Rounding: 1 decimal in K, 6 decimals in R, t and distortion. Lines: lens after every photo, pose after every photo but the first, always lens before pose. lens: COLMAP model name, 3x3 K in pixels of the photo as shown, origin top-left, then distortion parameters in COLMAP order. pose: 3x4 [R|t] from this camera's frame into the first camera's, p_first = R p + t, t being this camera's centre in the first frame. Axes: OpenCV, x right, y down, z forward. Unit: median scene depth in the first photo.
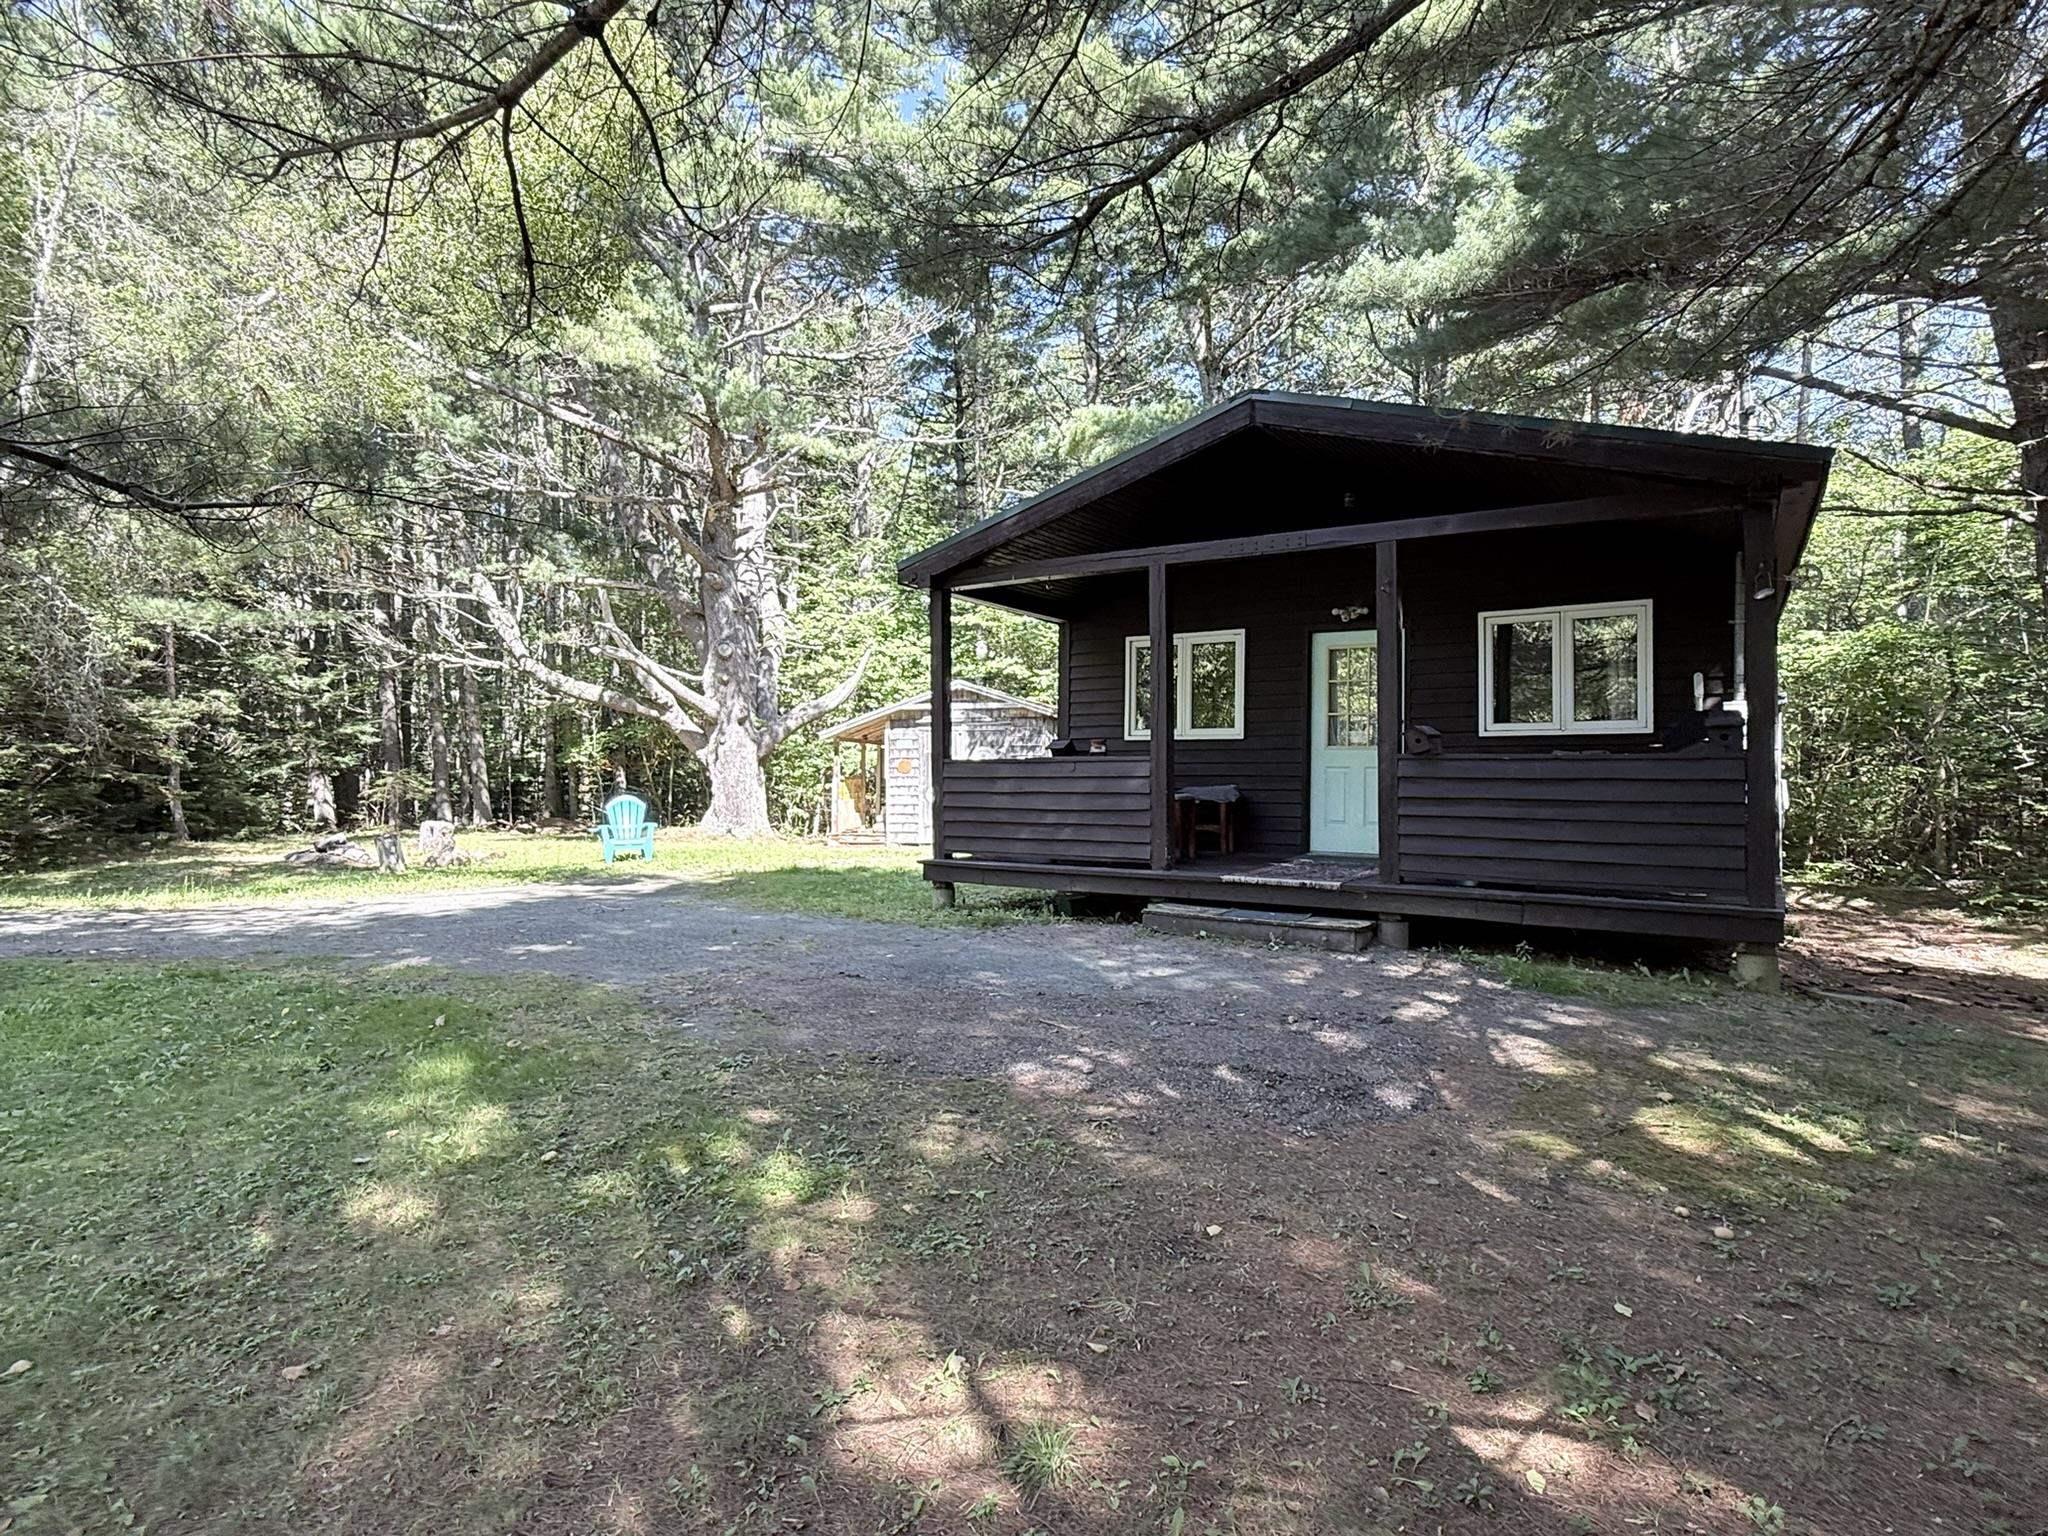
lens RADIAL K [[1075.3, 0, 1031.4], [0, 1075.3, 762.6], [0, 0, 1]] dist [-0.001291, -0.000635]
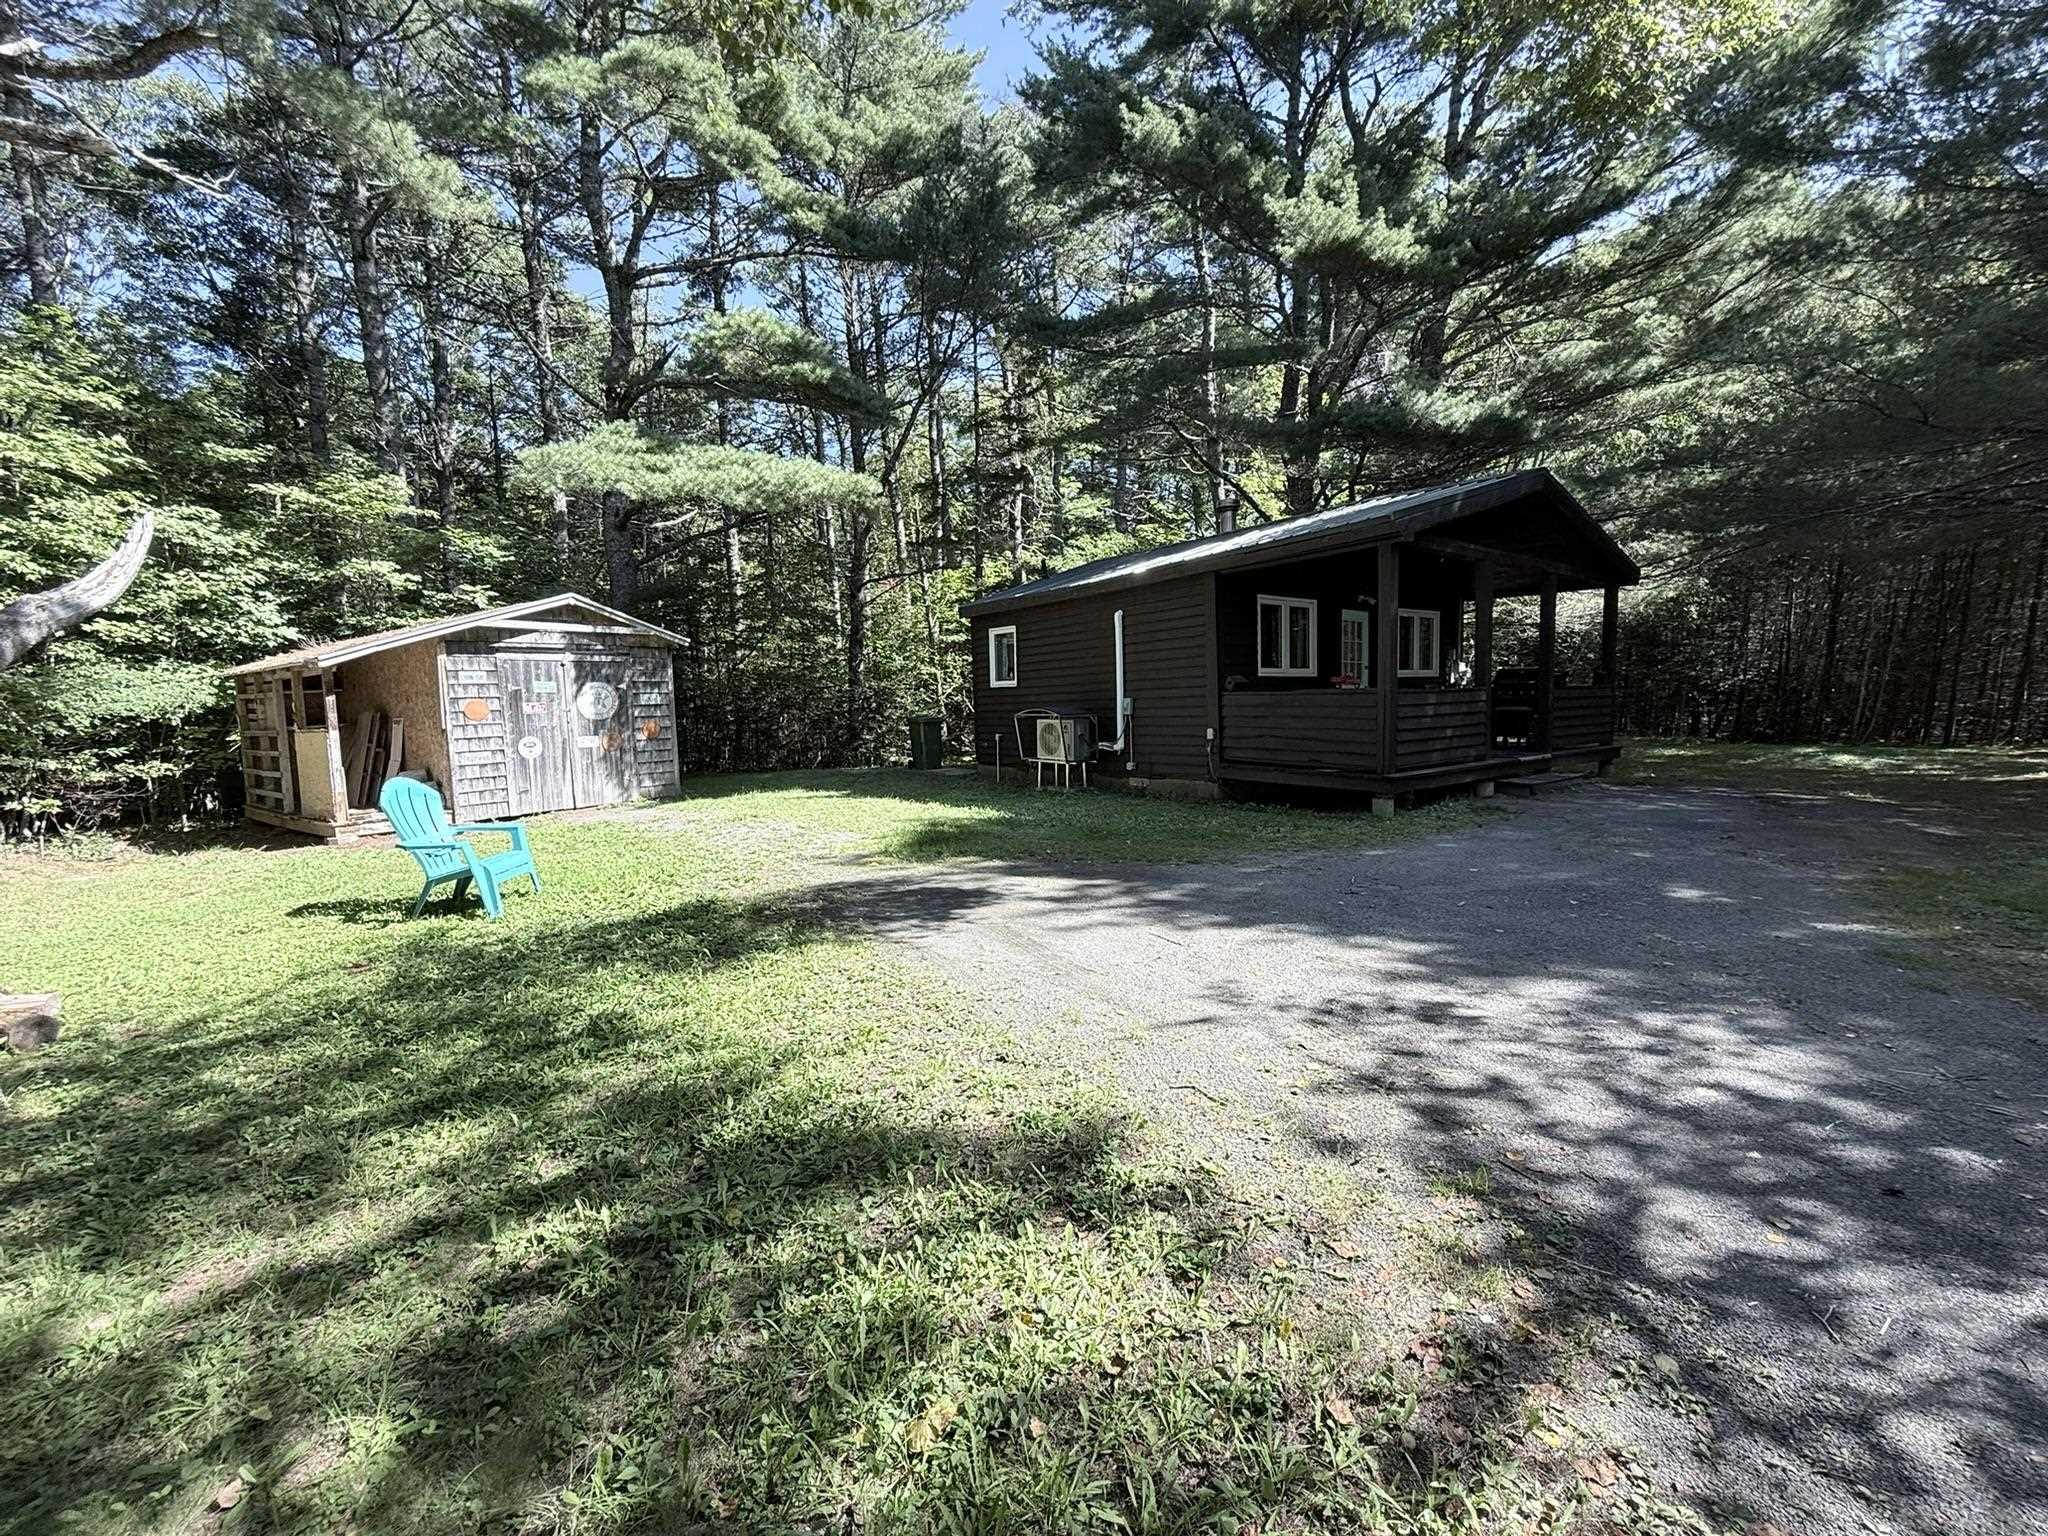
lens RADIAL K [[812.4, 0, 1028.4], [0, 812.4, 765.2], [0, 0, 1]] dist [-0.001430, 0.000156]
pose [[0.356498, -0.086996, 0.930237, -0.465283], [0.015155, 0.996063, 0.087344, -0.001277], [-0.934173, -0.017040, 0.356413, 0.465764]]
